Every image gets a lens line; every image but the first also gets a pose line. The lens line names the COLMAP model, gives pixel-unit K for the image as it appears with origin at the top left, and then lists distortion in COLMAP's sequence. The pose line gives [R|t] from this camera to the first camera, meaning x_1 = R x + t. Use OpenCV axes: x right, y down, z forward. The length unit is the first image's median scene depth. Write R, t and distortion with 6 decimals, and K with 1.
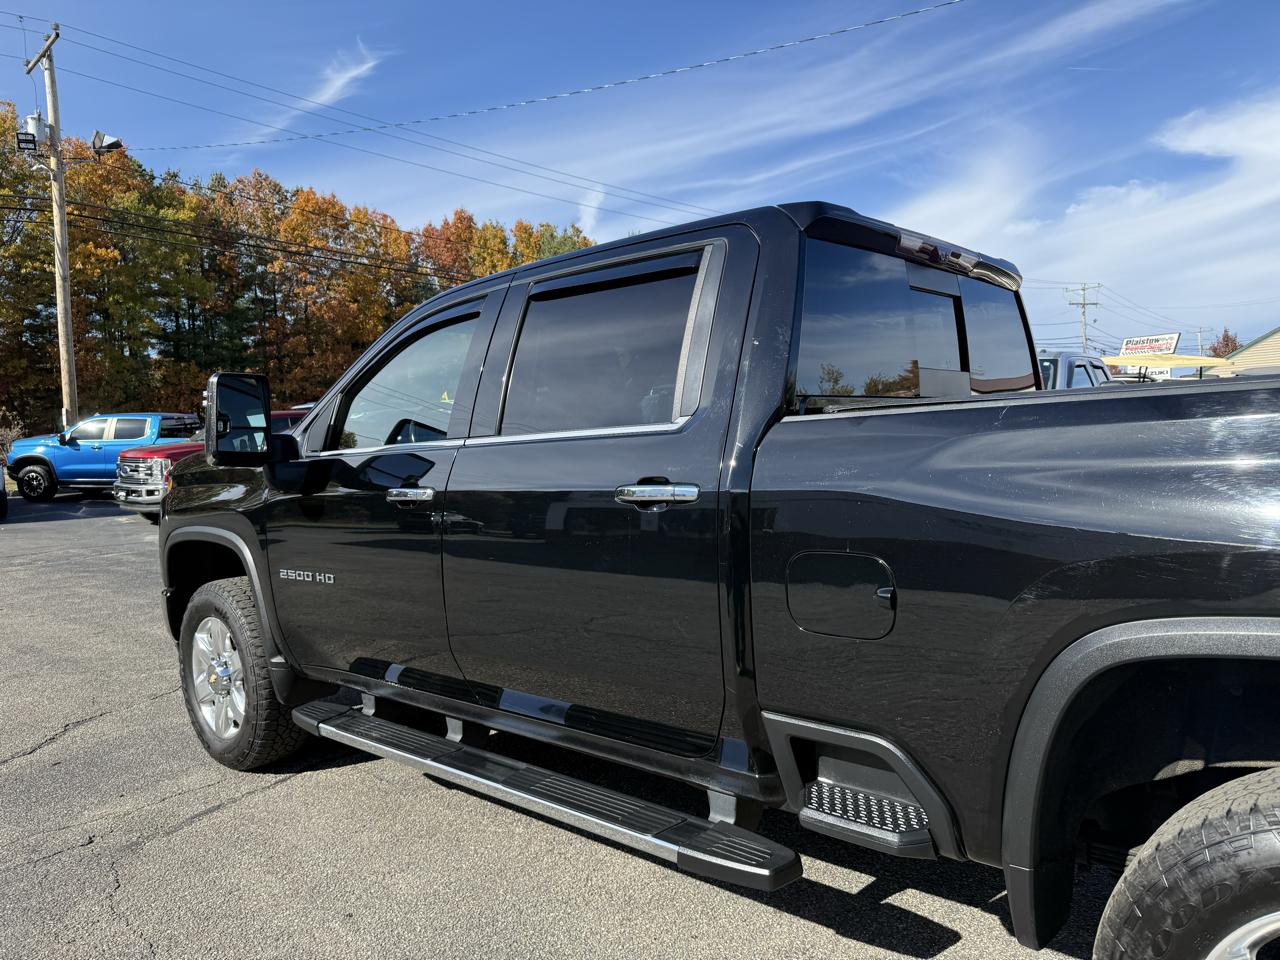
lens RADIAL K [[905.0, 0, 633.7], [0, 905.0, 488.2], [0, 0, 1]] dist [0.002019, -0.008371]
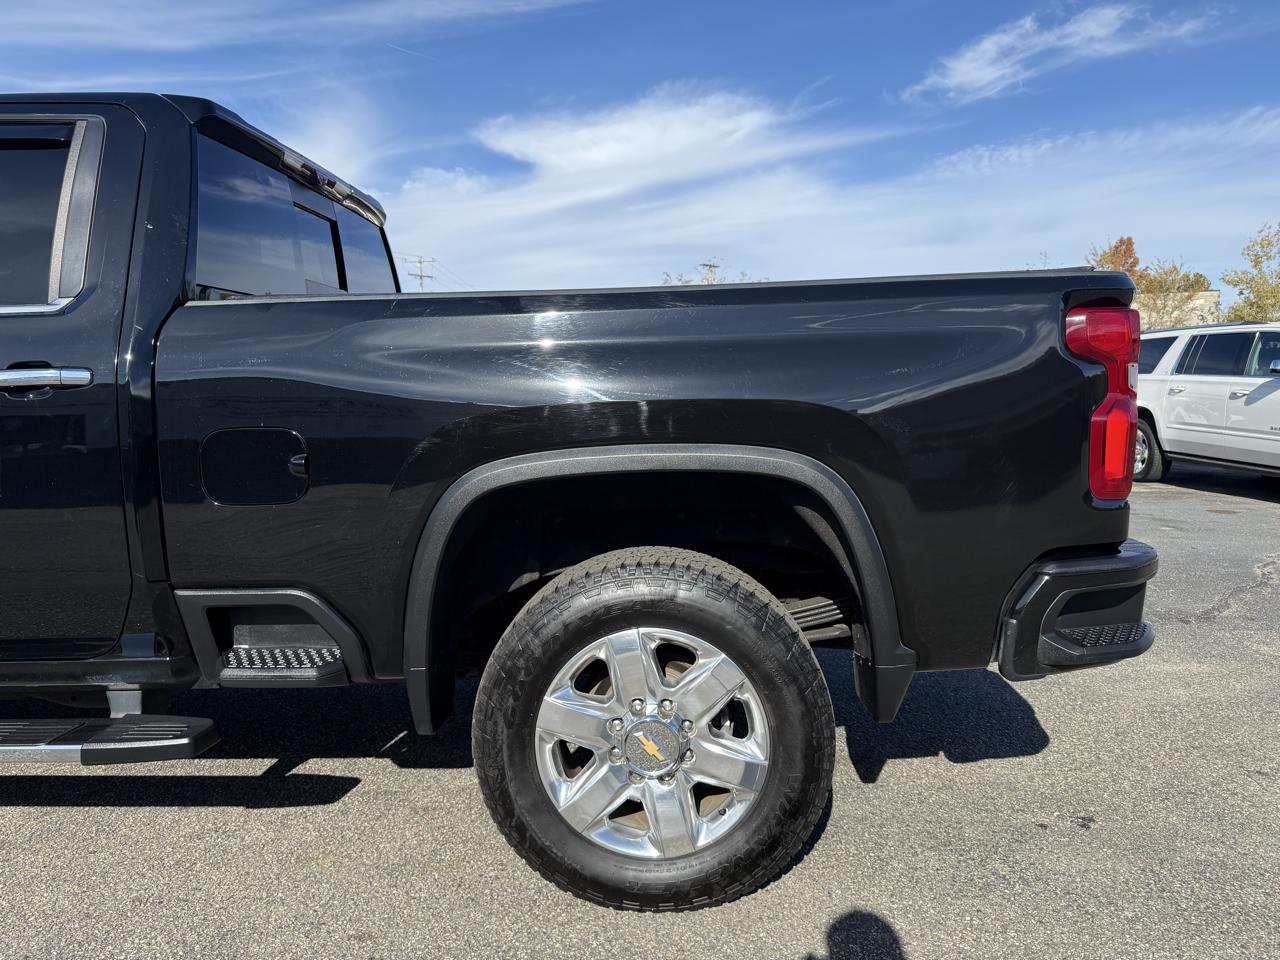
lens RADIAL K [[905.0, 0, 633.7], [0, 905.0, 488.2], [0, 0, 1]] dist [0.002019, -0.008371]
pose [[0.772629, -0.044872, 0.633269, -0.005618], [0.017939, 0.998644, 0.048875, 0.005114], [-0.634604, -0.026403, 0.772387, -0.006825]]
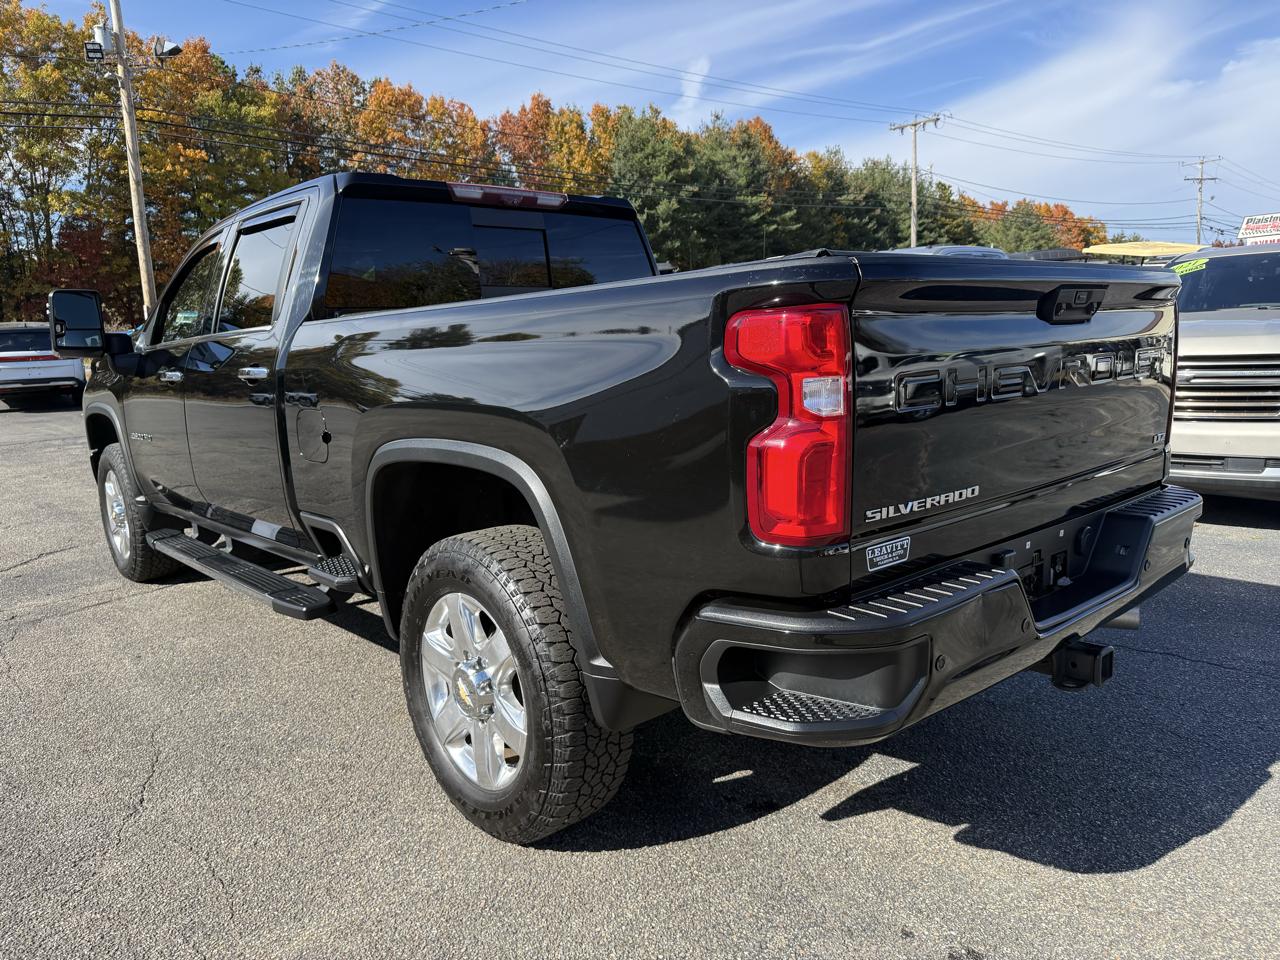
lens RADIAL K [[904.5, 0, 637.0], [0, 904.5, 498.1], [0, 0, 1]] dist [-0.006091, 0.002791]
pose [[0.993647, 0.016253, -0.111365, 0.053151], [-0.001602, 0.991459, 0.130409, 0.000762], [0.112534, -0.129402, 0.985186, -0.028159]]
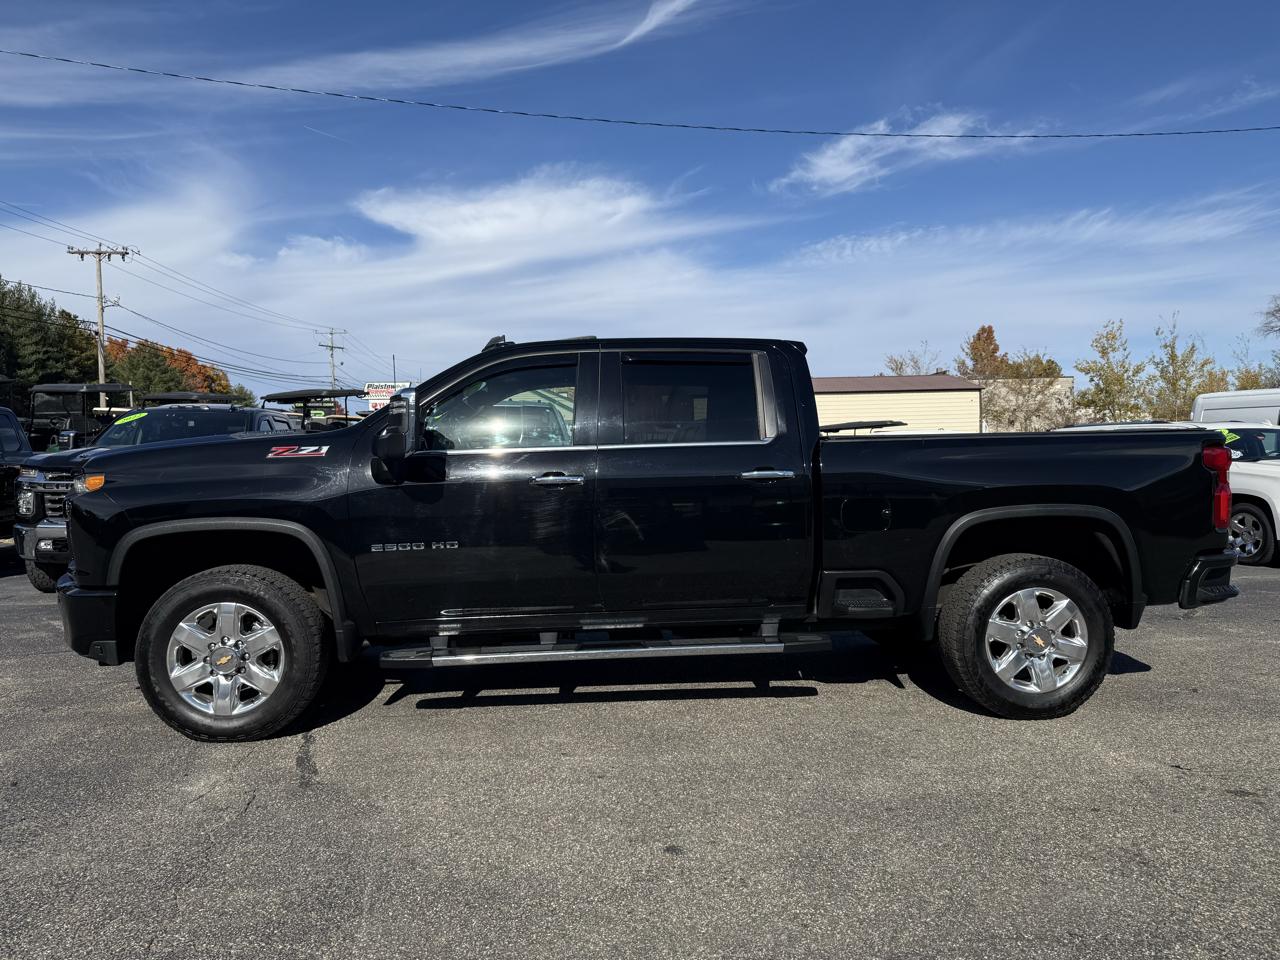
lens RADIAL K [[906.5, 0, 623.3], [0, 906.5, 475.8], [0, 0, 1]] dist [0.060681, -0.094748]
pose [[0.686080, 0.015519, 0.727360, -0.102008], [0.019579, 0.999016, -0.039783, 0.005038], [-0.727262, 0.041536, 0.685102, -0.010187]]
